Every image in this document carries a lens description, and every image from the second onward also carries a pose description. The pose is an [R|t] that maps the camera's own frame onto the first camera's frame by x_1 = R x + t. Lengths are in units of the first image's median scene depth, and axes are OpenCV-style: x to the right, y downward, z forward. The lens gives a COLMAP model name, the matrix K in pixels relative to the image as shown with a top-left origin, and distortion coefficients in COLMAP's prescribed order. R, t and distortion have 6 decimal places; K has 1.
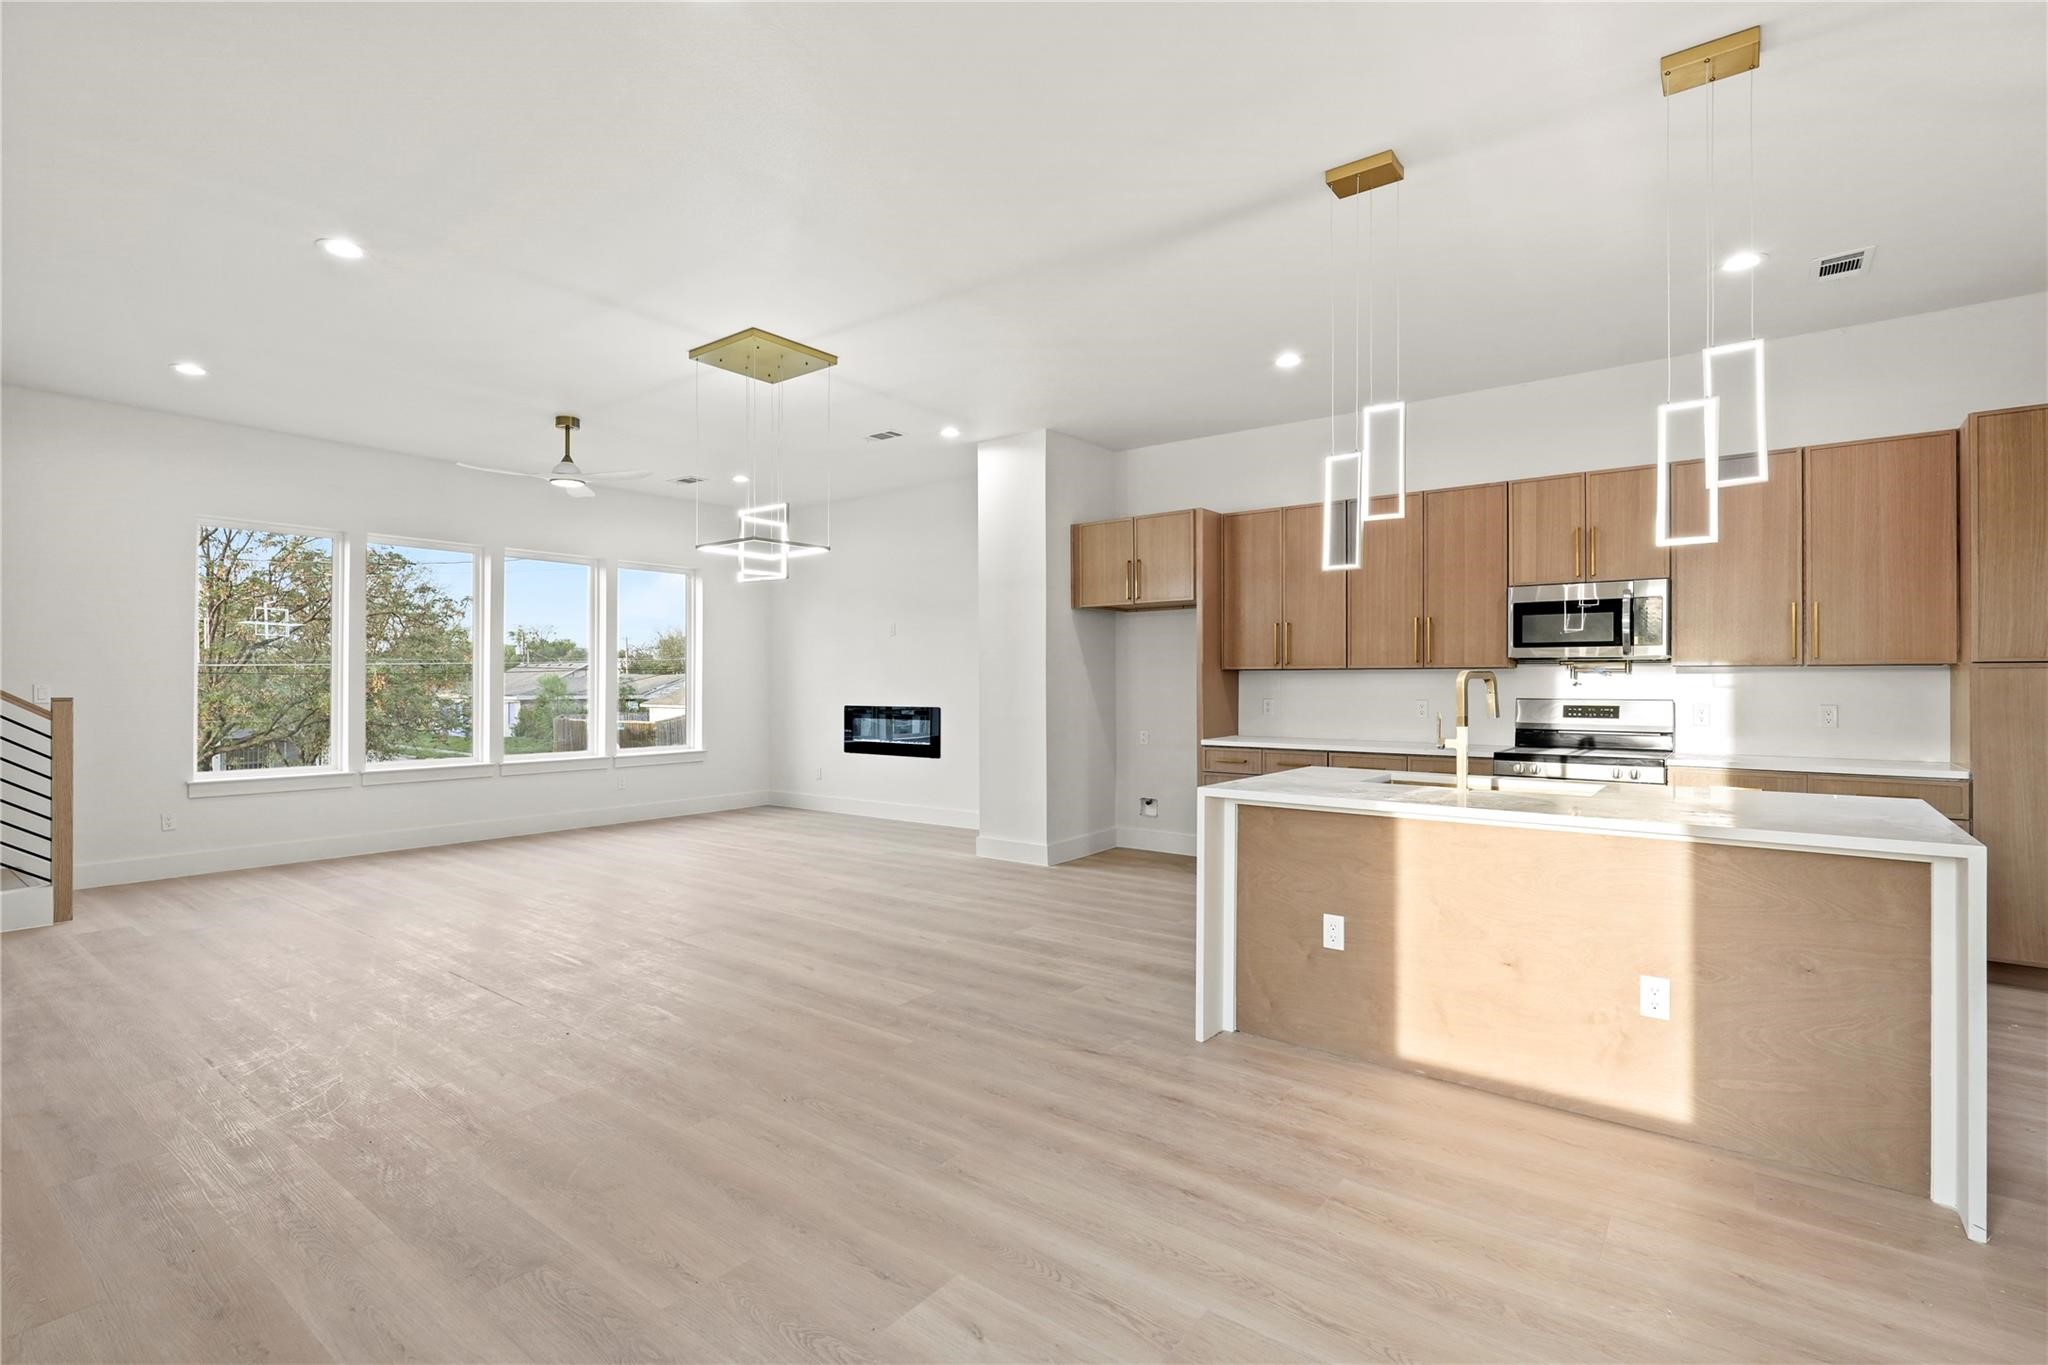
lens RADIAL K [[952.7, 0, 1019.8], [0, 952.7, 675.1], [0, 0, 1]] dist [-0.002298, 0.000410]
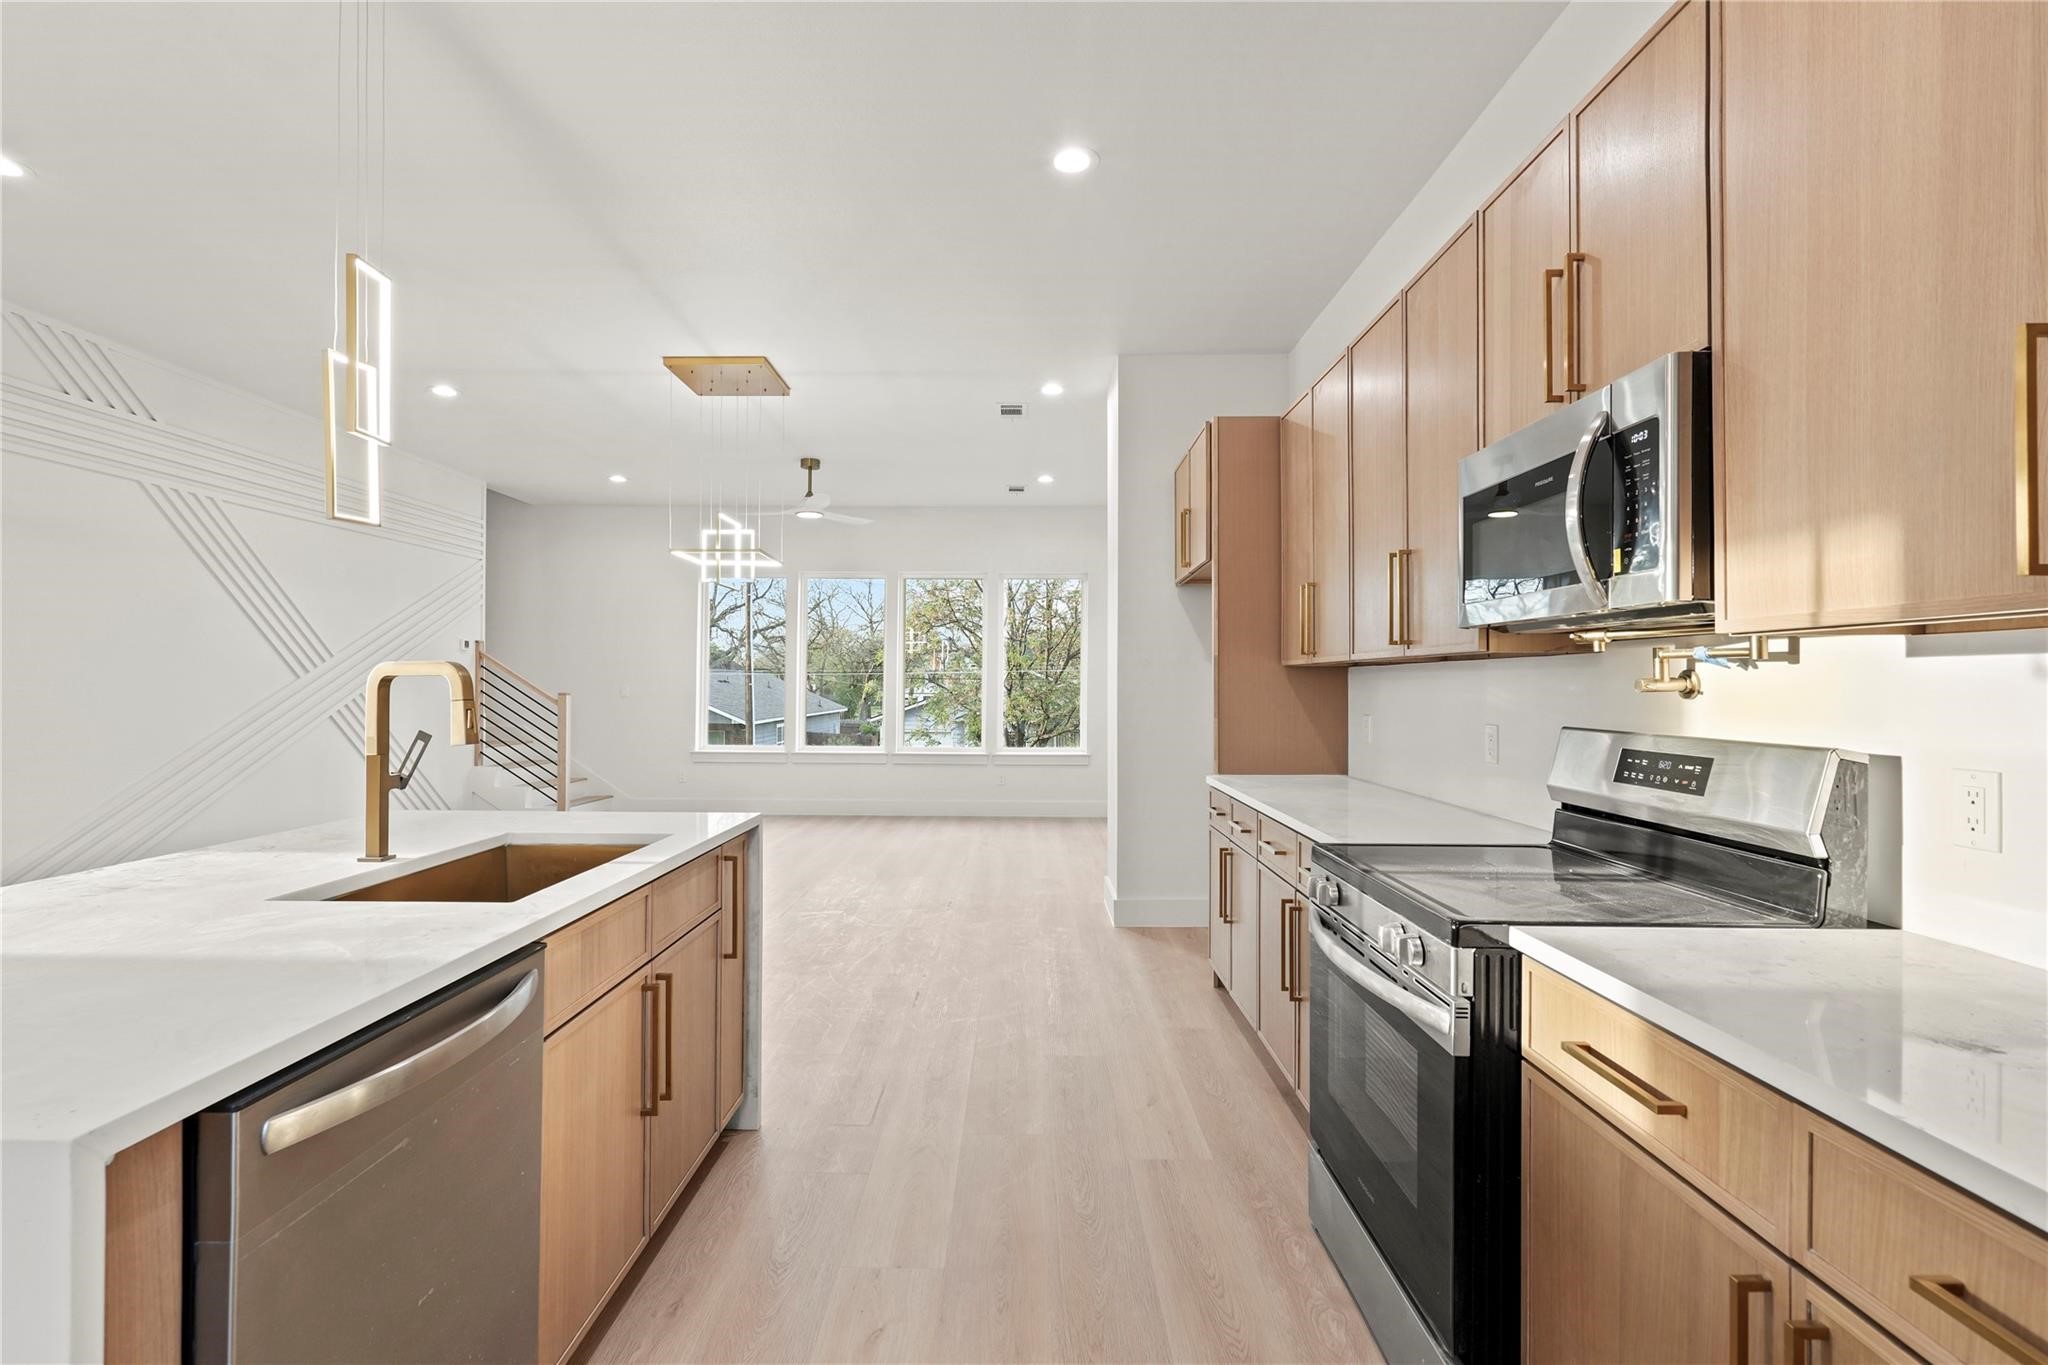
lens RADIAL K [[952.7, 0, 1022.2], [0, 952.7, 676.3], [0, 0, 1]] dist [-0.002298, 0.000410]
pose [[0.603825, -0.005346, -0.797099, 0.676421], [0.002107, 0.999985, -0.005111, 0.004382], [0.797114, 0.001407, 0.603827, 0.545205]]
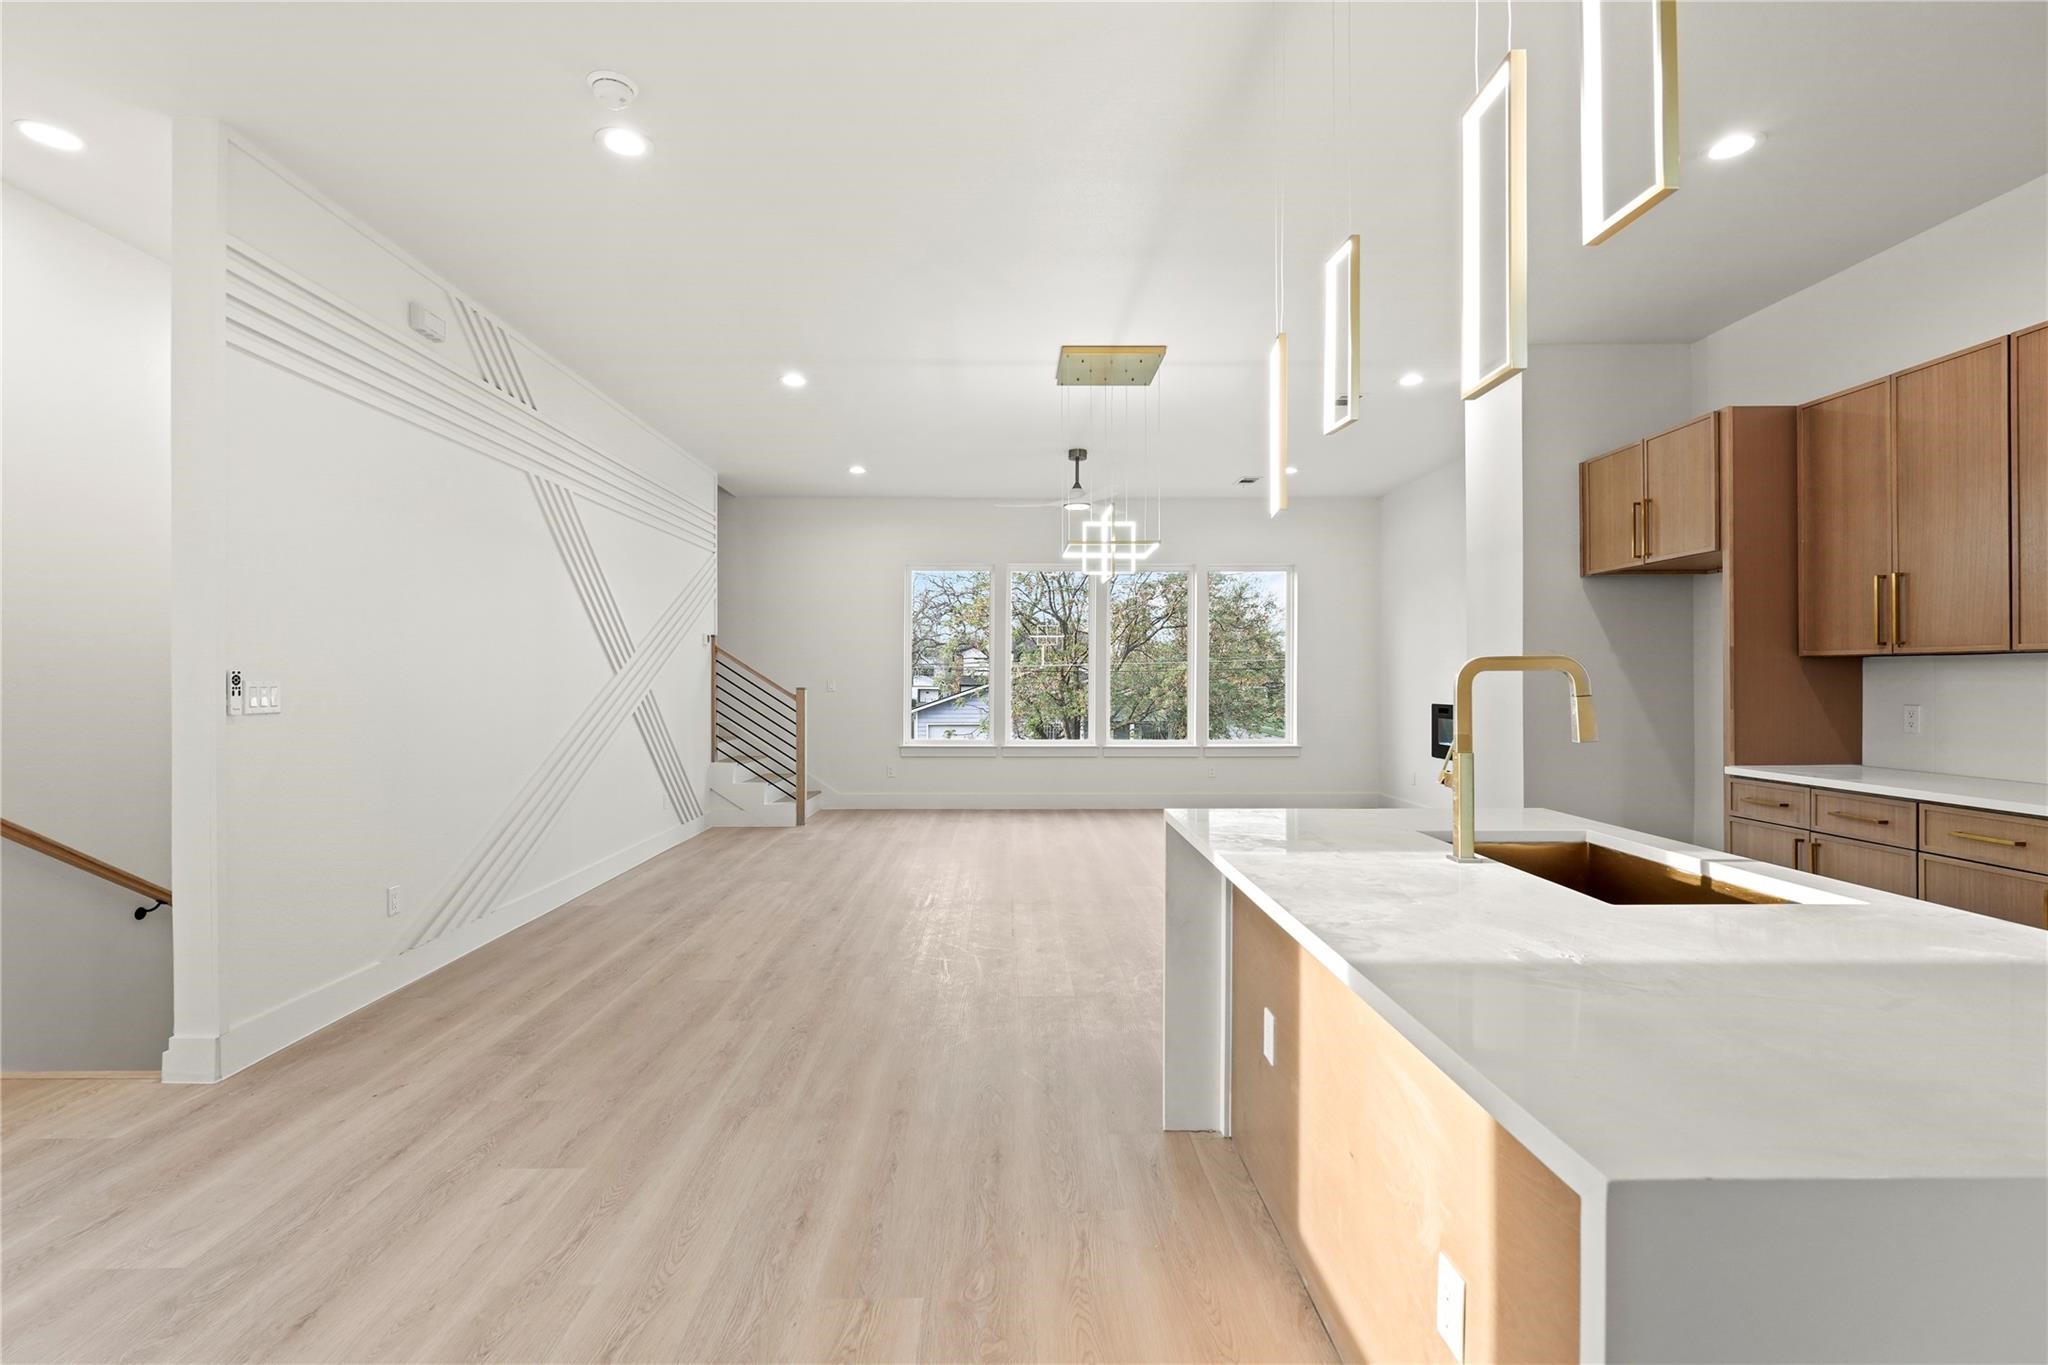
lens RADIAL K [[952.7, 0, 1018.7], [0, 952.7, 676.1], [0, 0, 1]] dist [-0.002298, 0.000410]
pose [[0.621733, -0.001619, -0.783228, 0.428136], [0.007210, 0.999967, 0.003656, 0.000902], [0.783196, -0.007920, 0.621724, 0.238185]]
